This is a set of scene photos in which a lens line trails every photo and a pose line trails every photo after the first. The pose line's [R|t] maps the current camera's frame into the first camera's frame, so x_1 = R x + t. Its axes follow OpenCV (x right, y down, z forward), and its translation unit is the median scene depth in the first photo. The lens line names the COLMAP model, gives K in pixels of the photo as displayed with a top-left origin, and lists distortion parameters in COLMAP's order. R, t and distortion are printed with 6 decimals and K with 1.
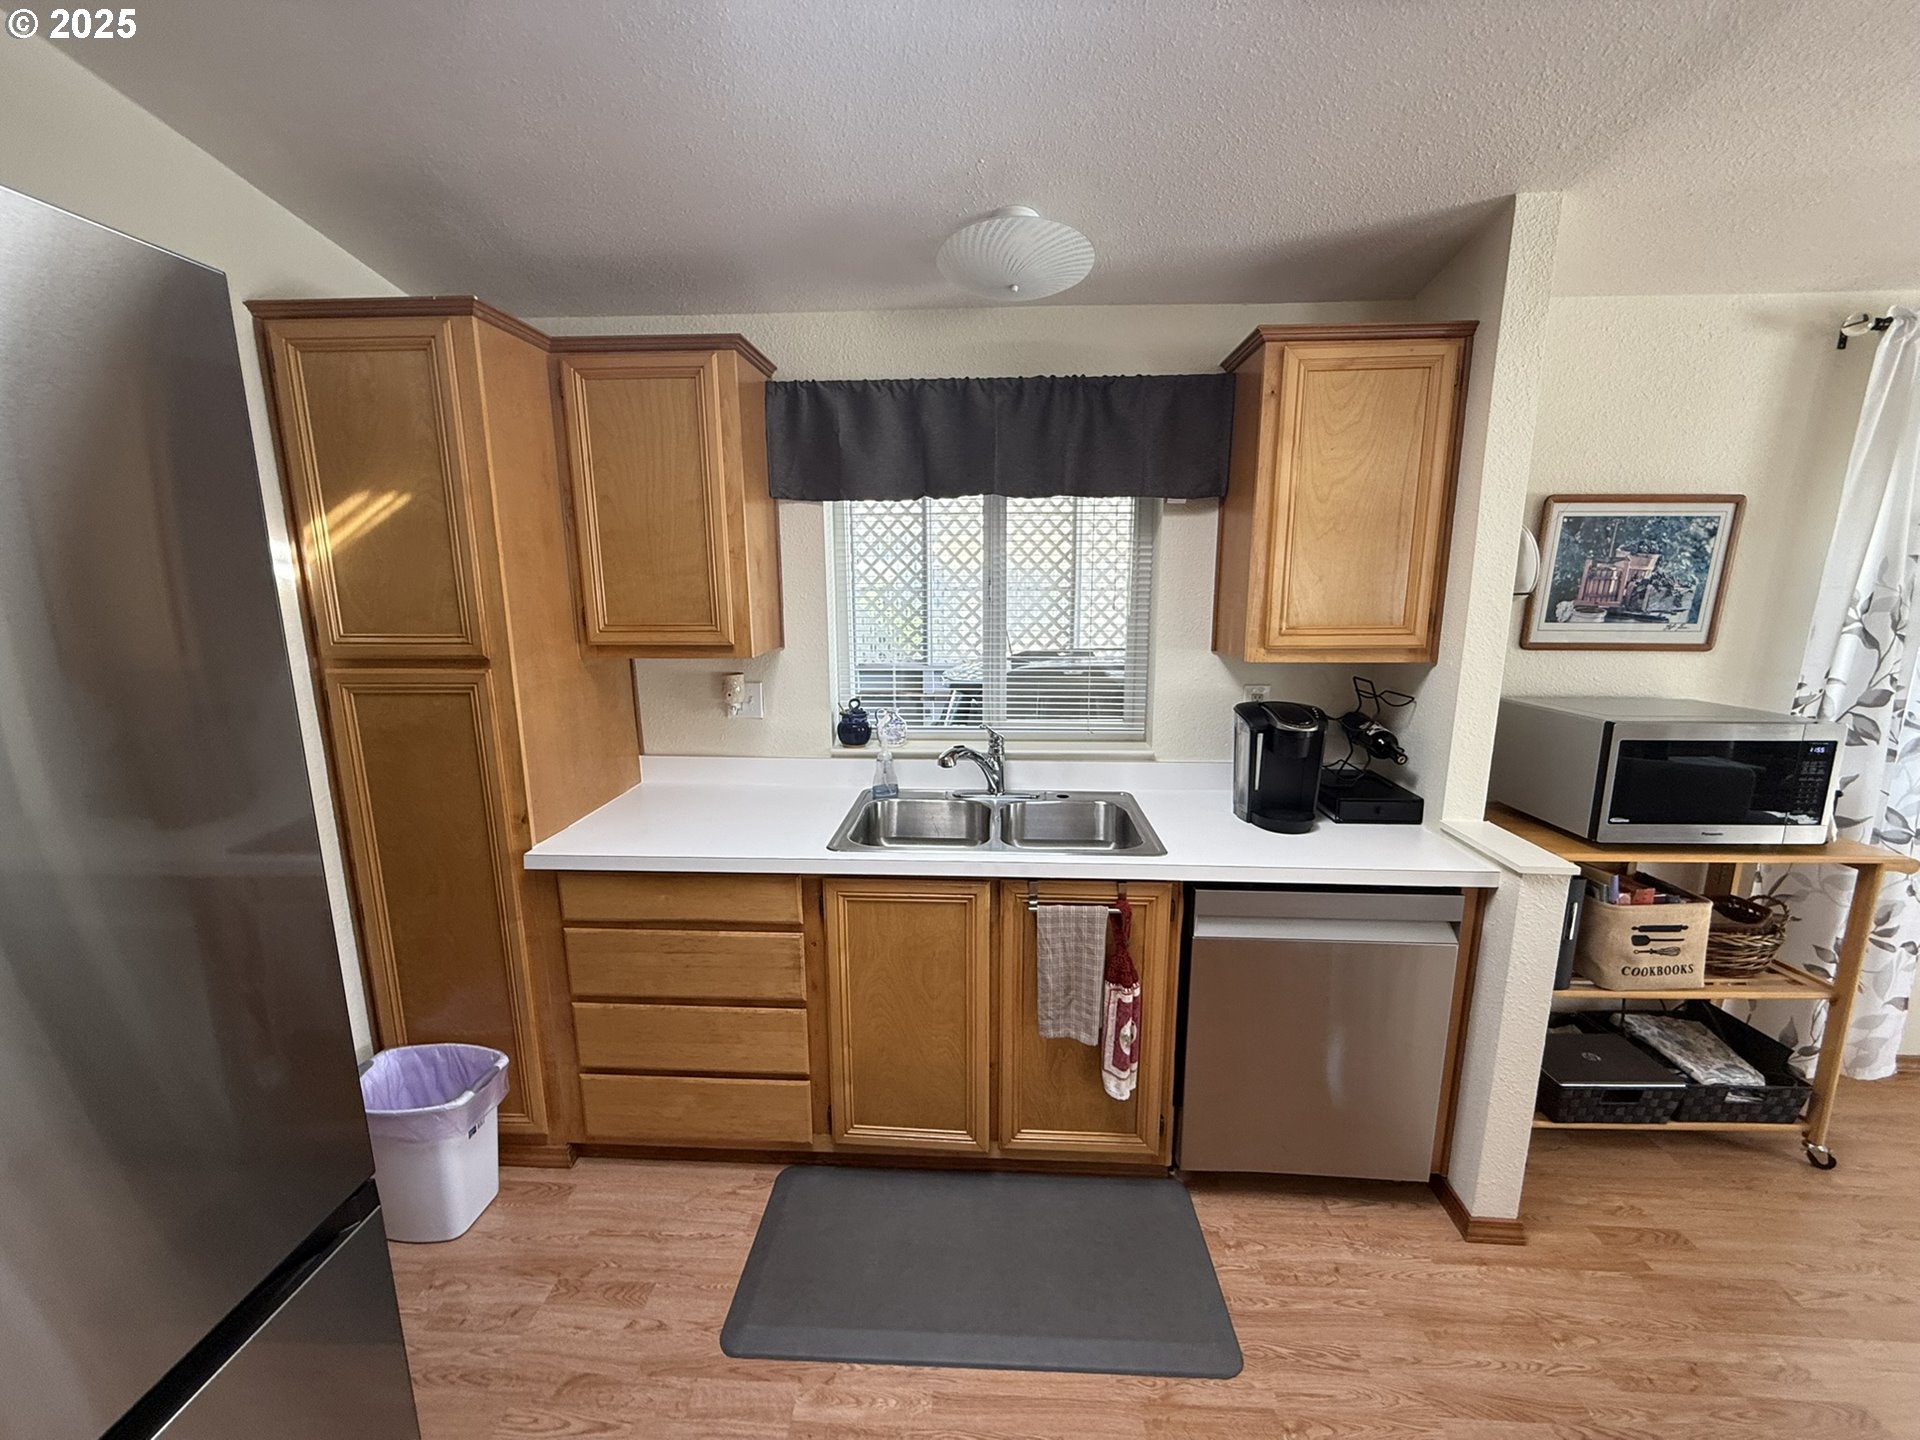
lens RADIAL K [[764.8, 0, 958.0], [0, 764.8, 716.2], [0, 0, 1]] dist [-0.001124, 0.000512]
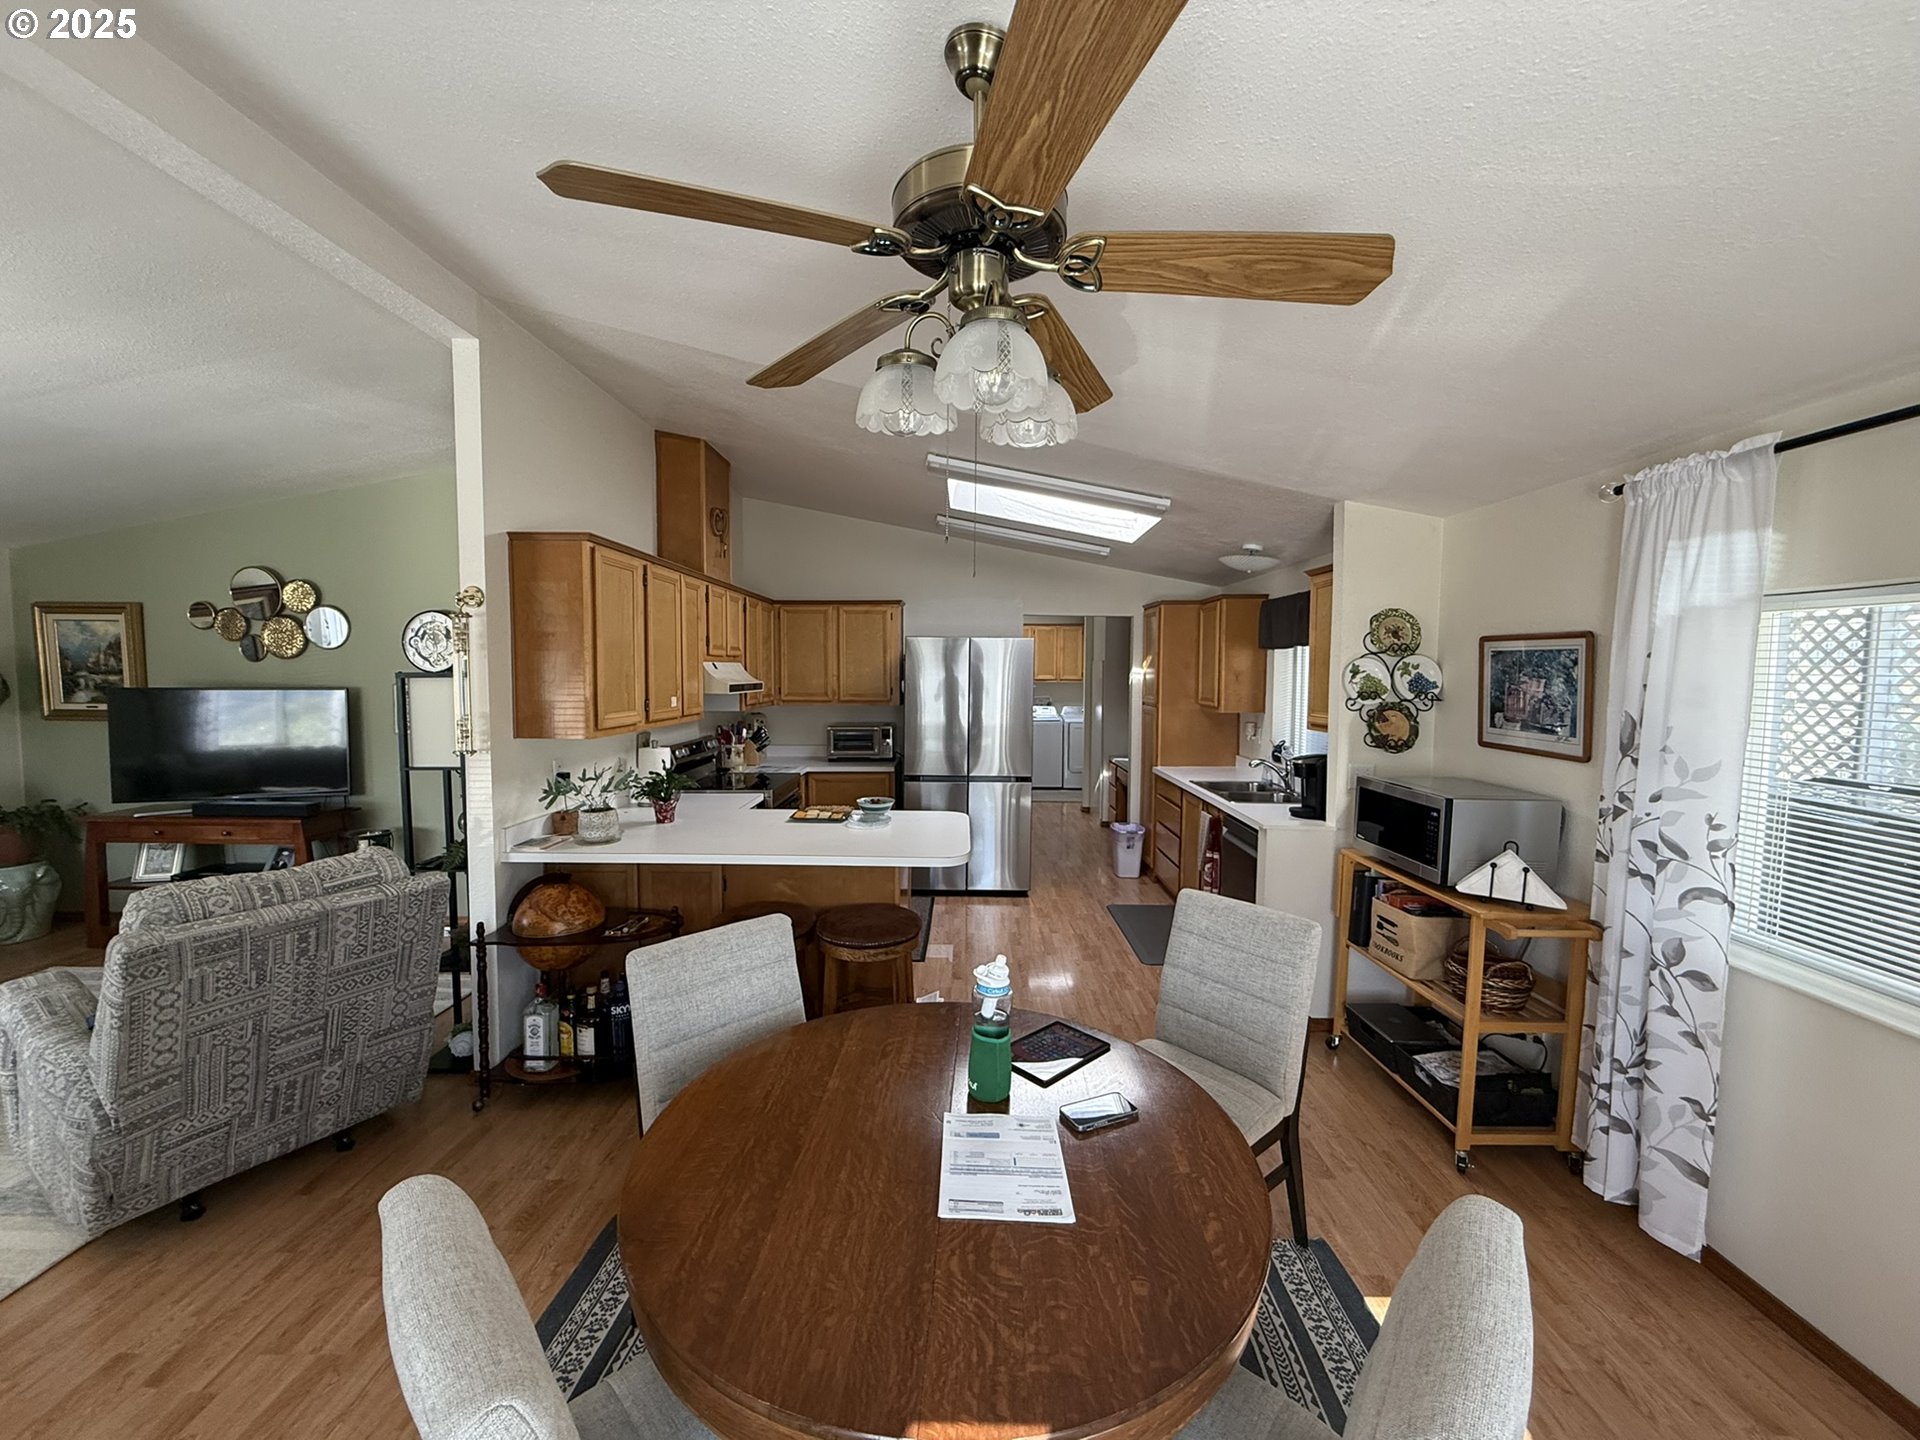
lens RADIAL K [[764.8, 0, 954.4], [0, 764.8, 719.9], [0, 0, 1]] dist [-0.001124, 0.000512]
pose [[0.043089, 0.070401, -0.996588, 2.352814], [-0.192531, 0.979402, 0.060863, -0.040474], [0.980344, 0.189252, 0.055756, -0.005613]]
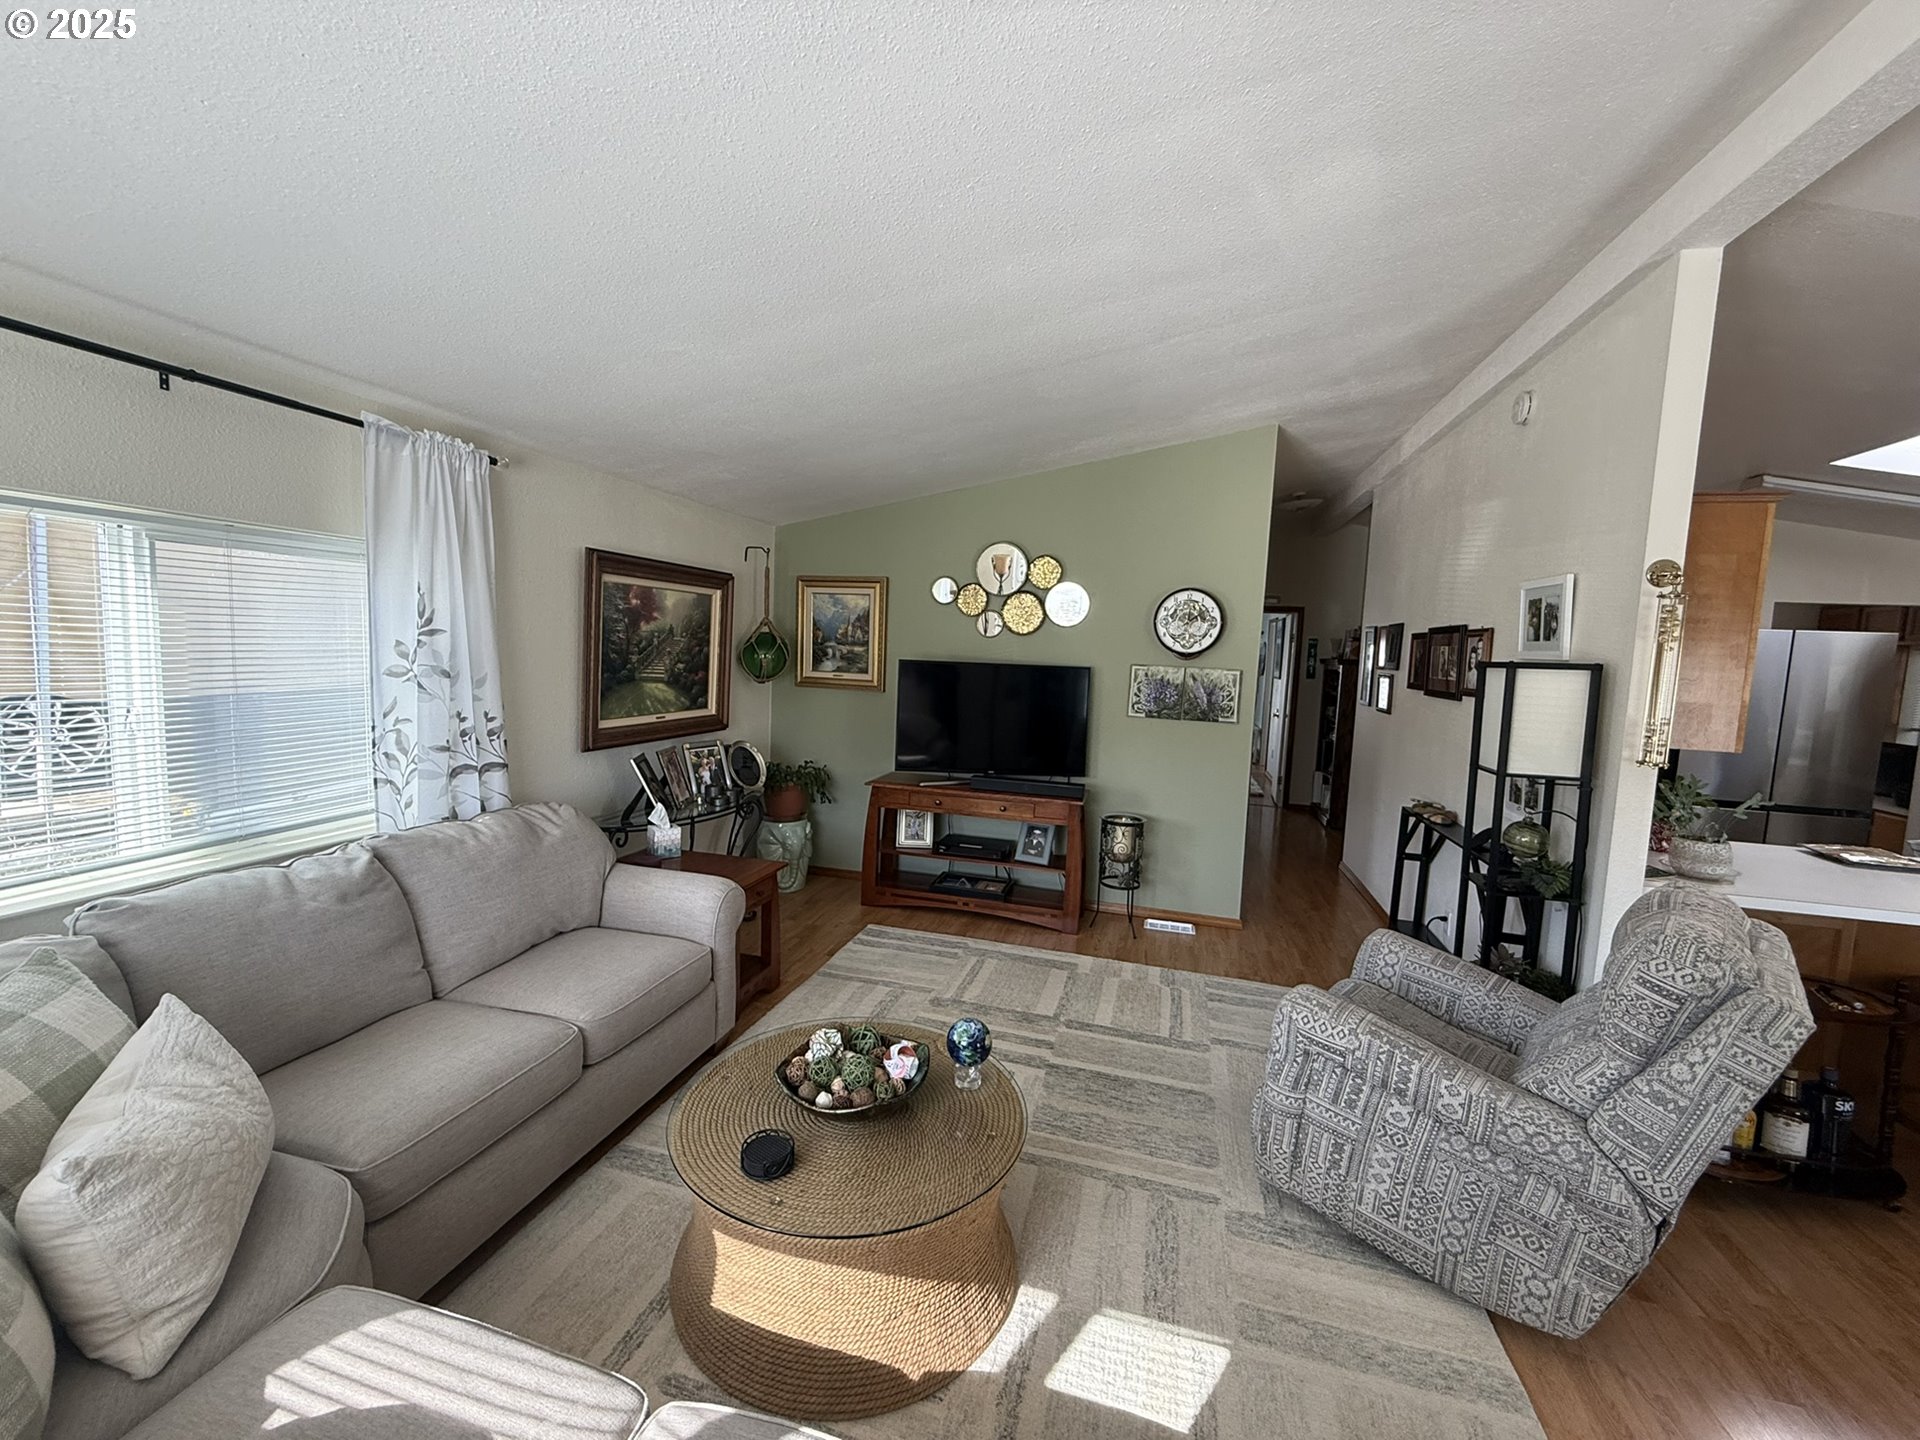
lens RADIAL K [[764.8, 0, 950.7], [0, 764.8, 724.0], [0, 0, 1]] dist [-0.001124, 0.000512]
pose [[-0.216154, 0.094040, -0.971820, 2.248973], [-0.218331, 0.965490, 0.141989, 0.294810], [0.951635, 0.242870, -0.188163, -1.641010]]
